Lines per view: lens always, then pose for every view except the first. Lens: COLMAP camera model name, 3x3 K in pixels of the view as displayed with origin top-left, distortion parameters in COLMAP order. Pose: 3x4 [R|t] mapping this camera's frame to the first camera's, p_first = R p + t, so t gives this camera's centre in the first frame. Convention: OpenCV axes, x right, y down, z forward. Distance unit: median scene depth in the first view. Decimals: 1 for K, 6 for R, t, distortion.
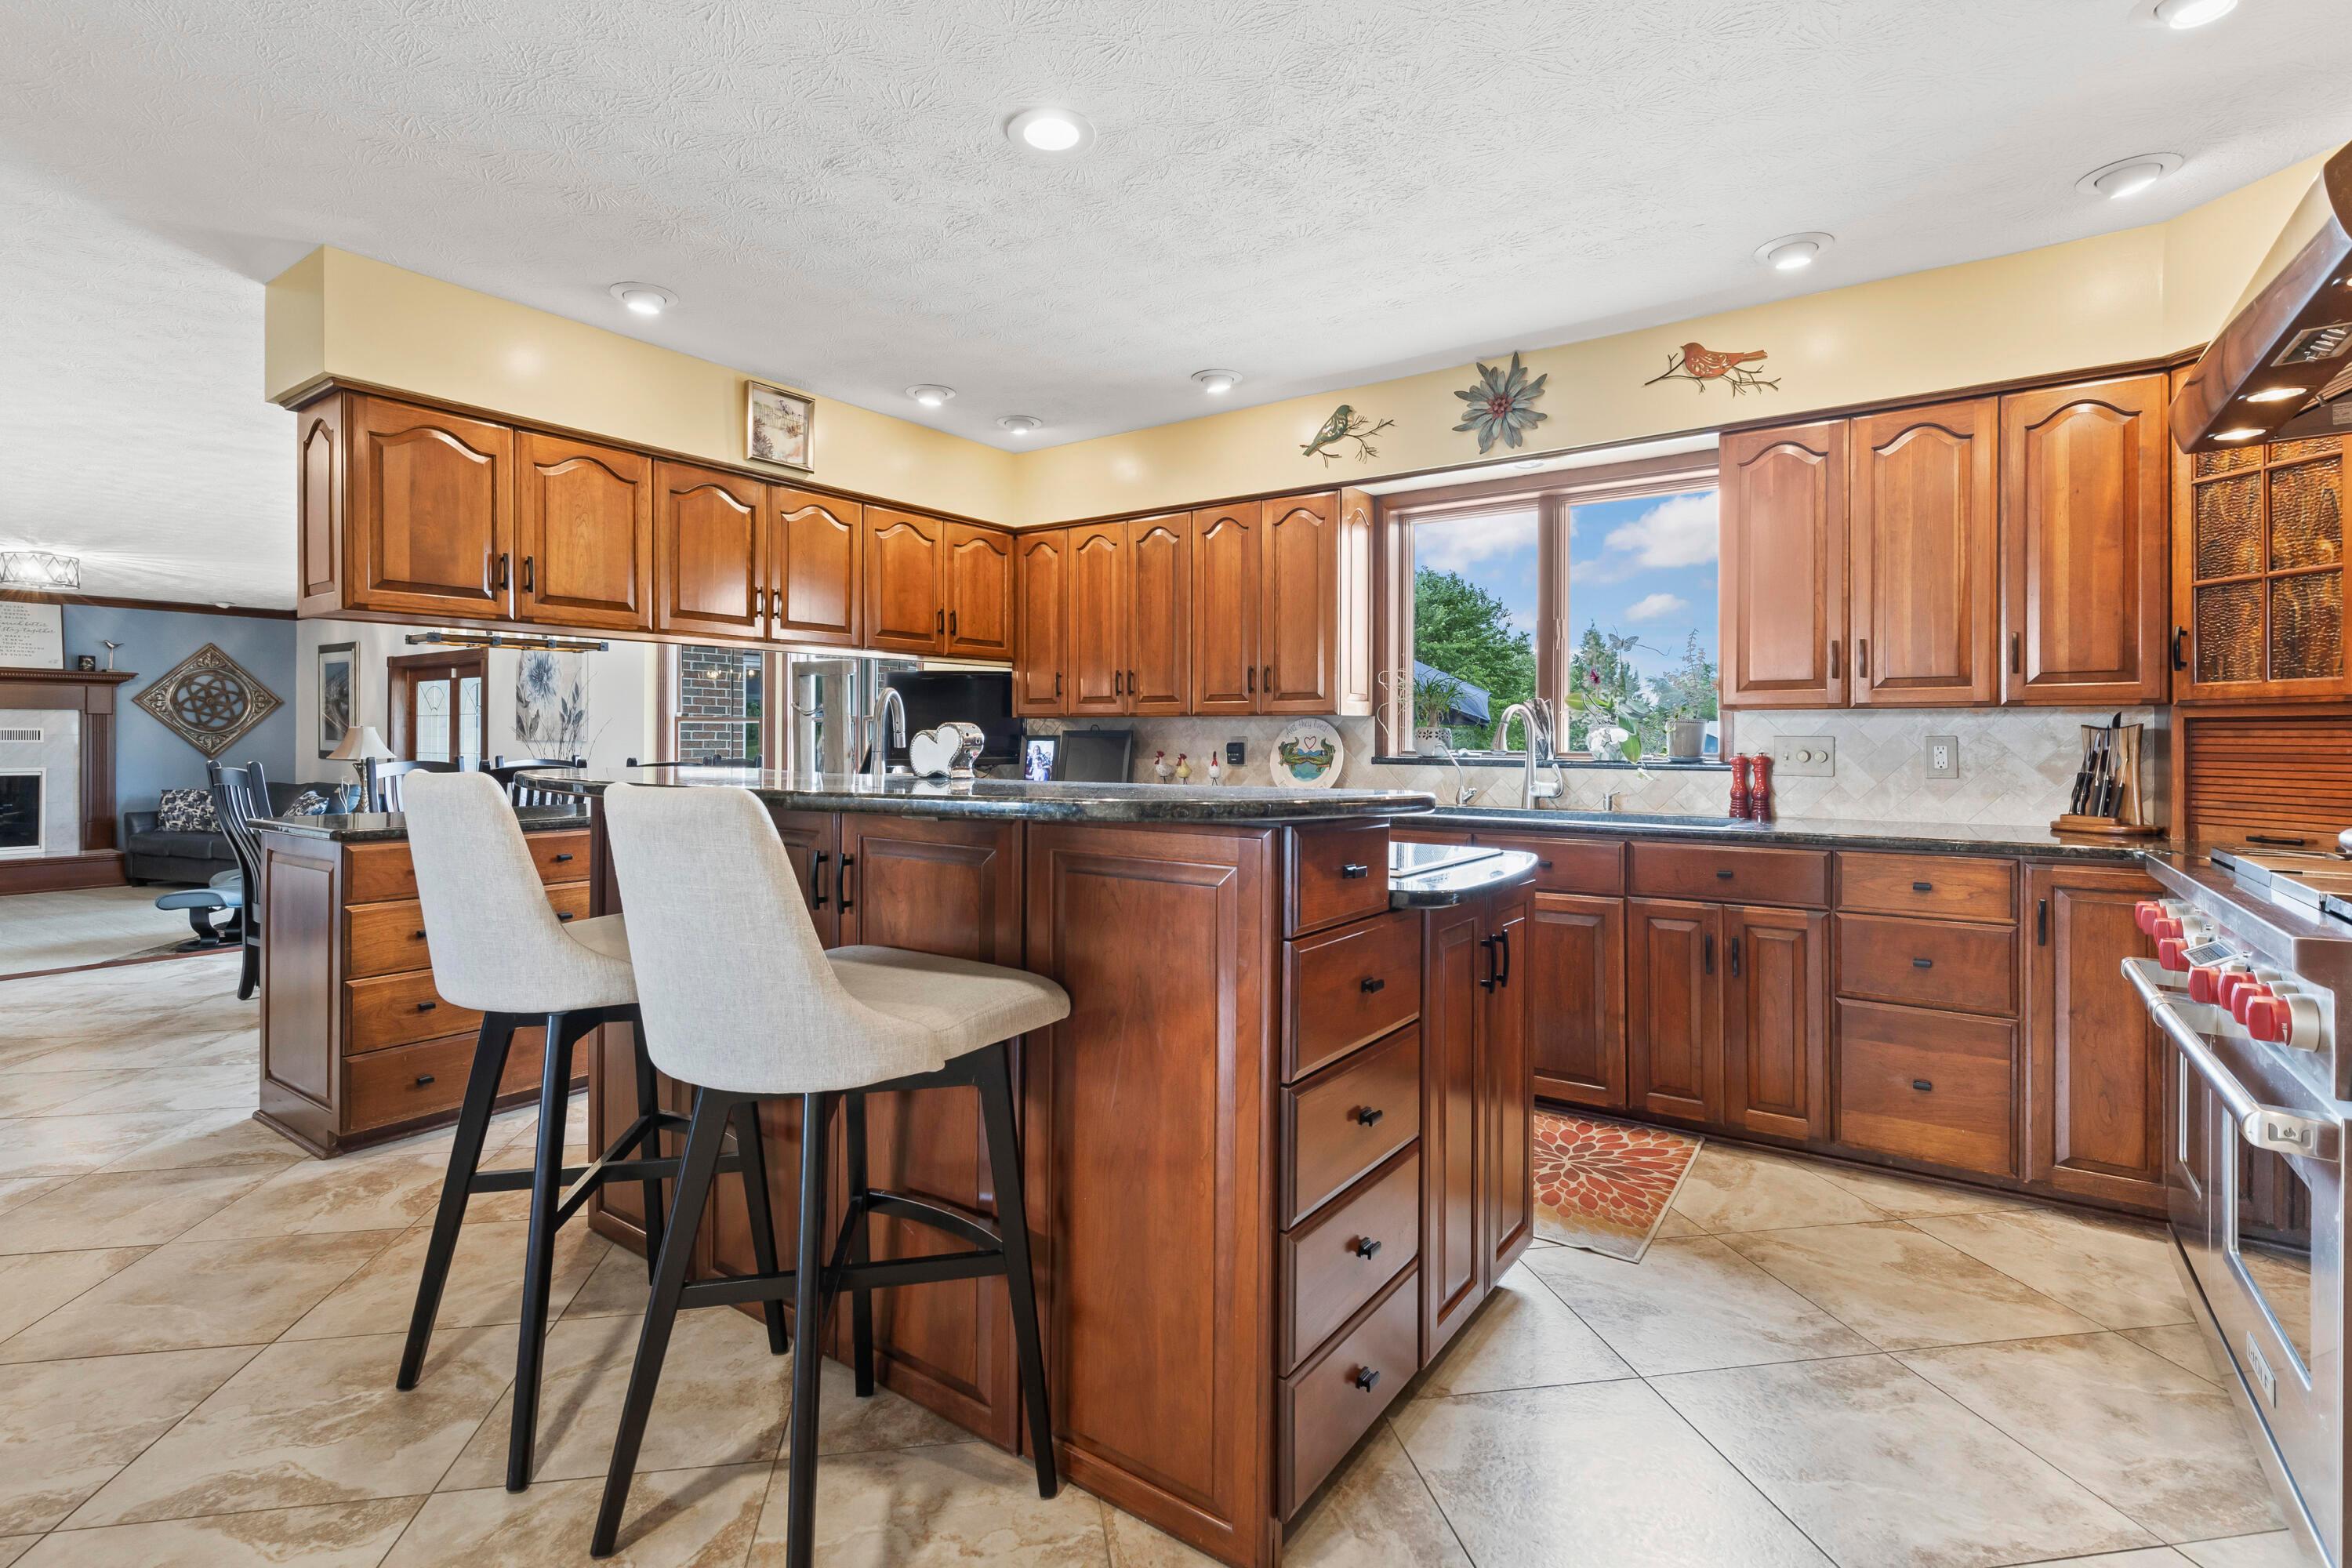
lens RADIAL K [[1110.2, 0, 1154.8], [0, 1110.2, 728.6], [0, 0, 1]] dist [0.005344, 0.000870]
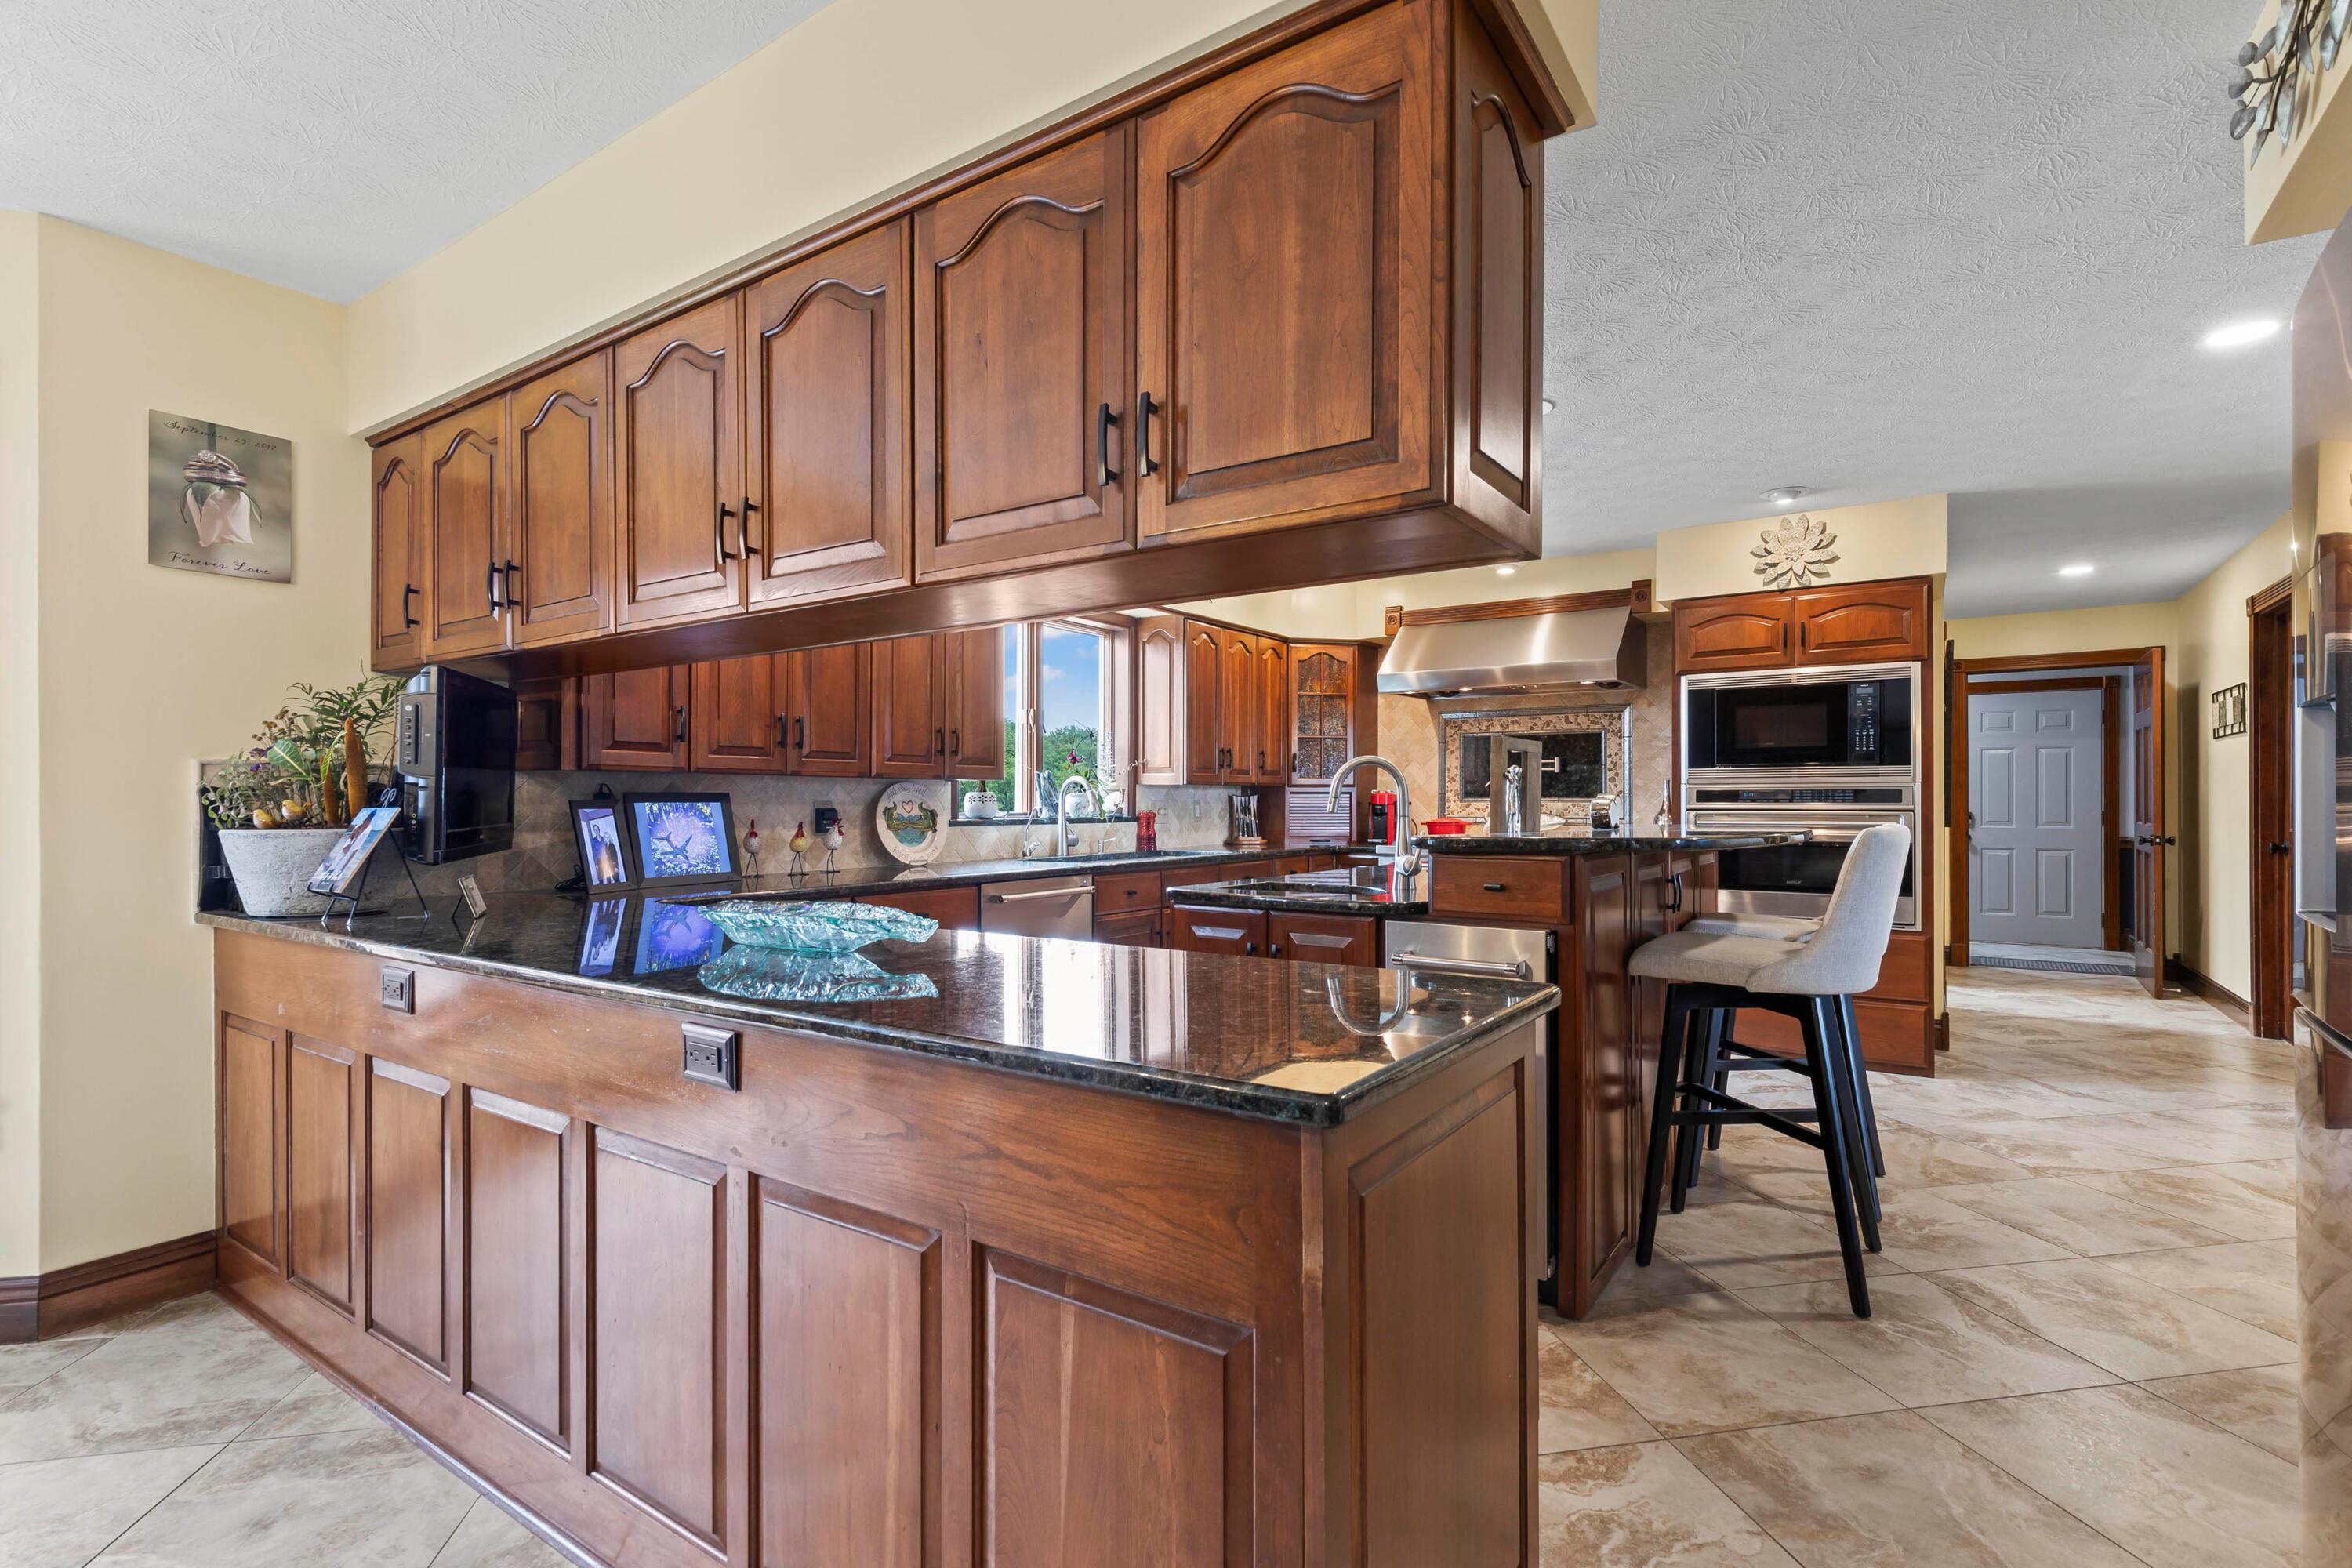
lens RADIAL K [[1088.2, 0, 1167.3], [0, 1088.2, 797.3], [0, 0, 1]] dist [0.002092, 0.000672]
pose [[-0.024670, 0.002440, 0.999693, -0.832842], [-0.005129, 0.999984, -0.002567, 0.005432], [-0.999682, -0.005191, -0.024657, 0.804665]]
